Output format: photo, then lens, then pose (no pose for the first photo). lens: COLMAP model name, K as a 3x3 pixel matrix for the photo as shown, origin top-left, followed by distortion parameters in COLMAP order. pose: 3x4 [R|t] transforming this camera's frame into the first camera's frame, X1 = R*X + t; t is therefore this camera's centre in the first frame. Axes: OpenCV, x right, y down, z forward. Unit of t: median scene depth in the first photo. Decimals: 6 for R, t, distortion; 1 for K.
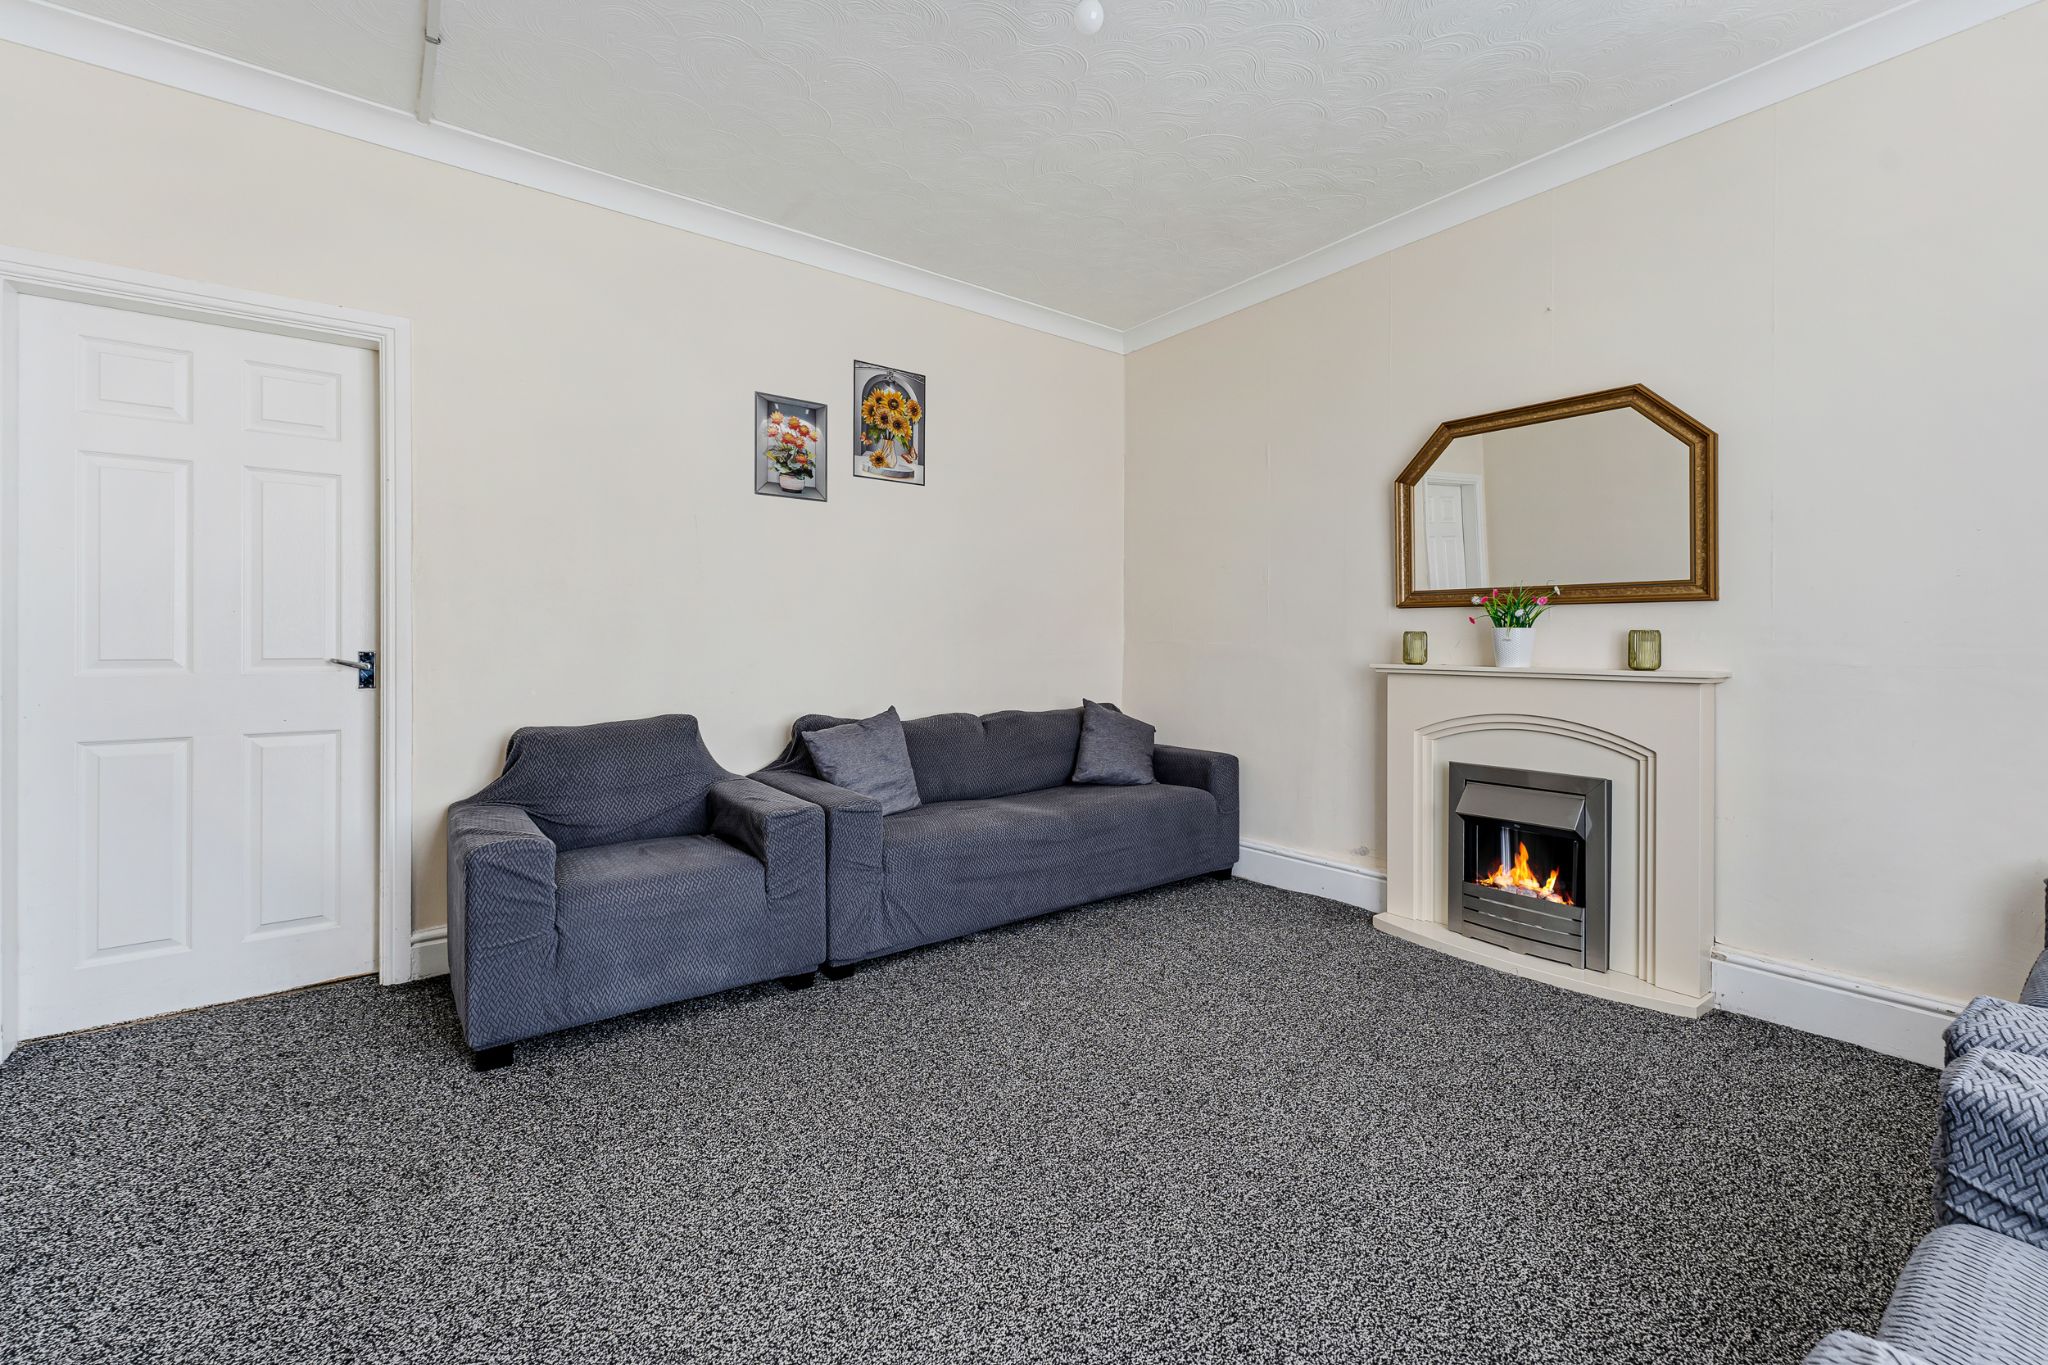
lens RADIAL K [[848.1, 0, 1032.9], [0, 848.1, 644.6], [0, 0, 1]] dist [-0.005988, -0.000107]
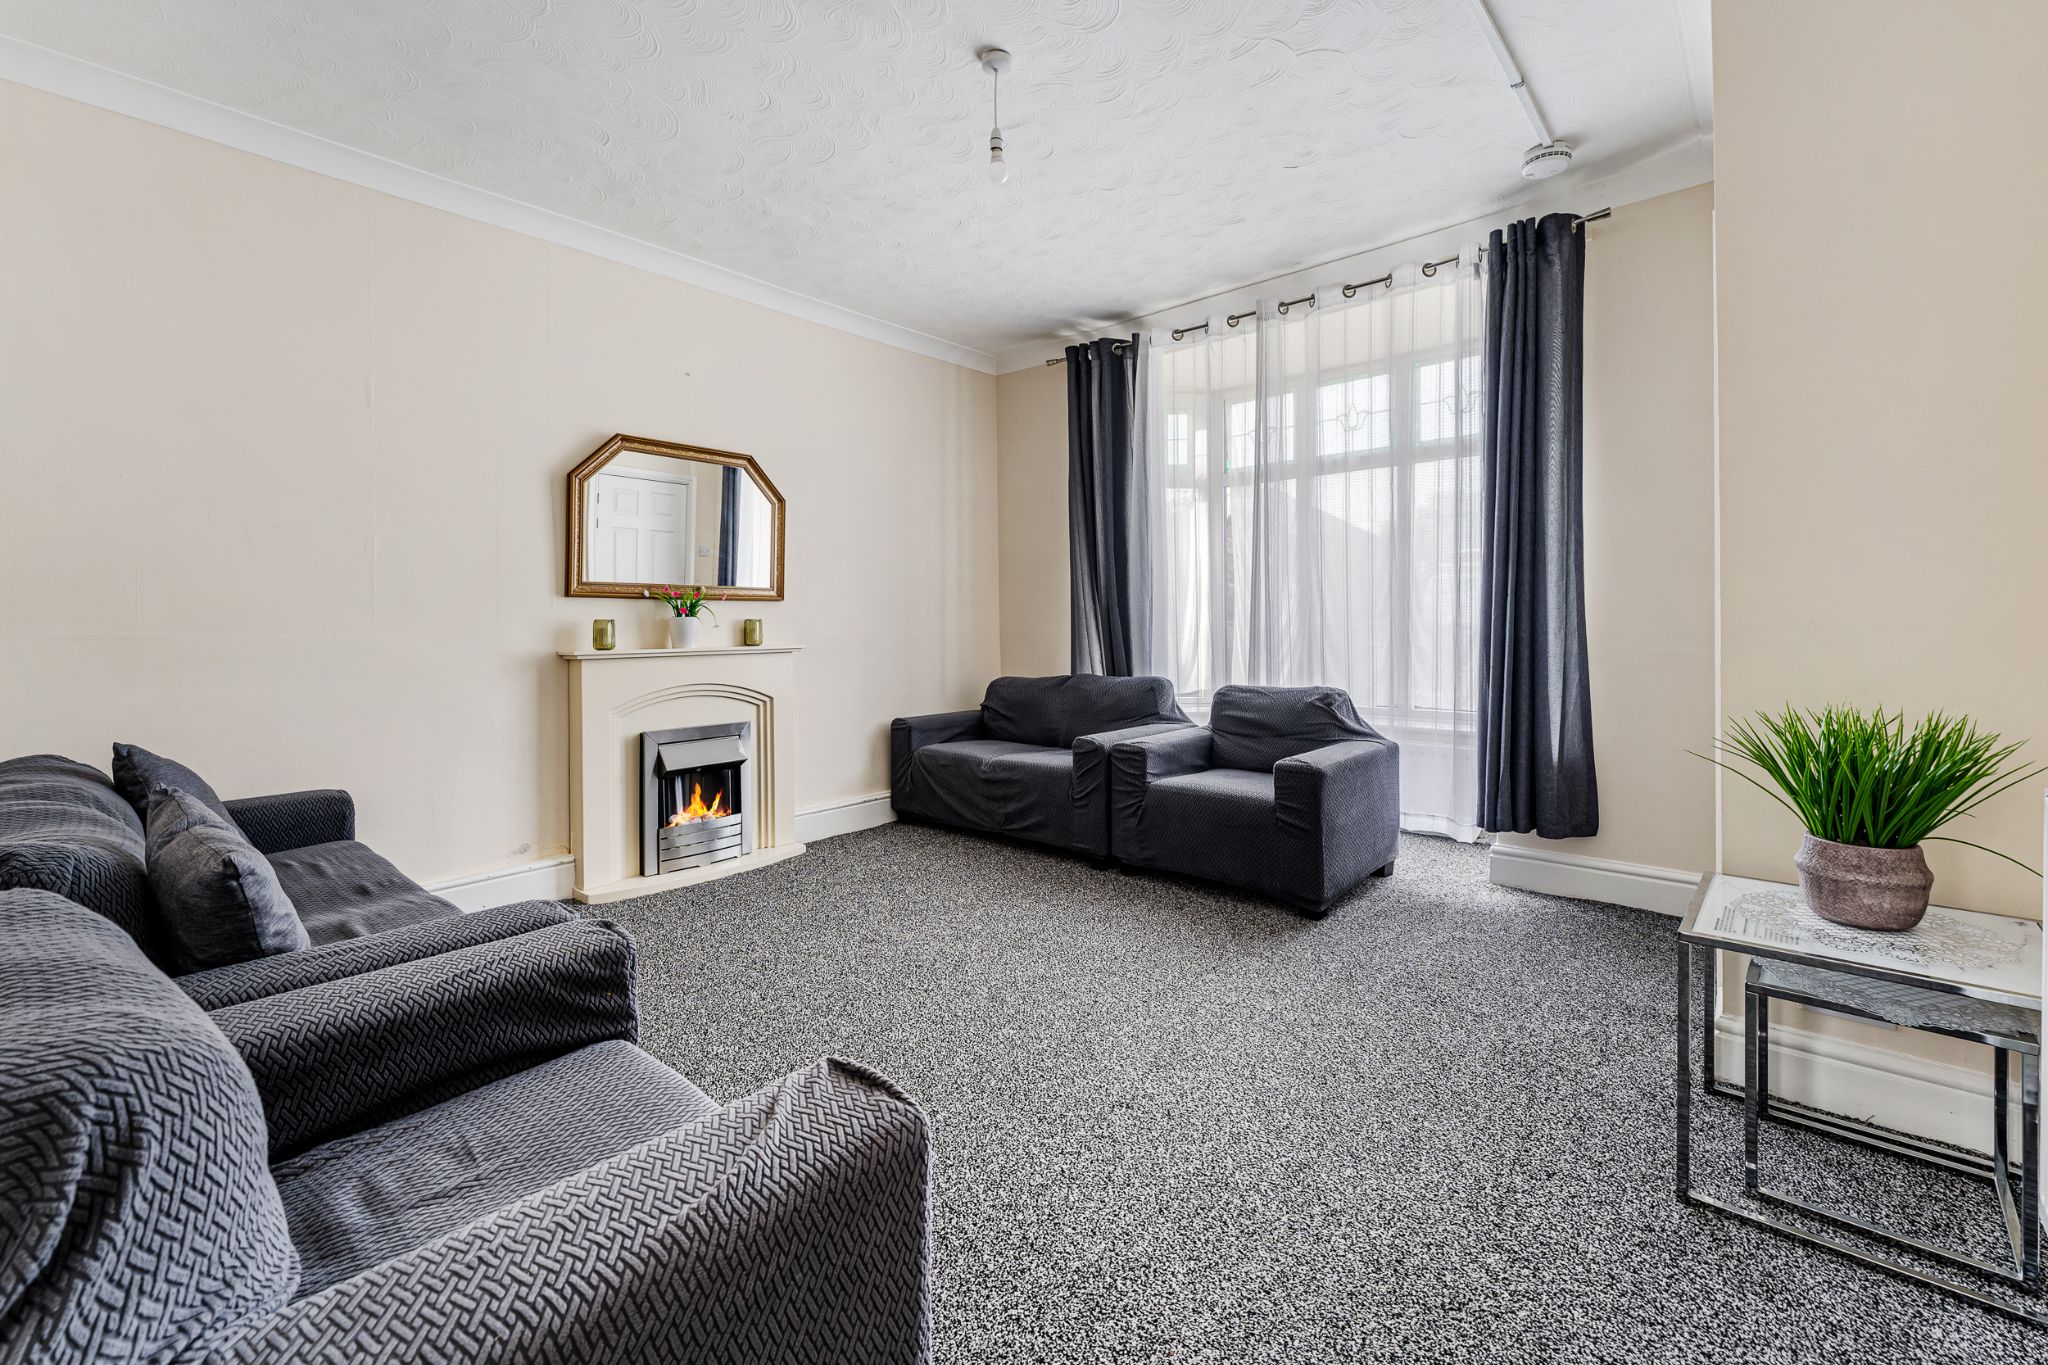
lens RADIAL K [[848.1, 0, 1032.9], [0, 848.1, 644.6], [0, 0, 1]] dist [-0.005988, -0.000107]
pose [[-0.186741, -0.027604, 0.982021, -0.765072], [0.017146, 0.999361, 0.031352, -0.009182], [-0.982259, 0.022692, -0.186149, 0.707191]]
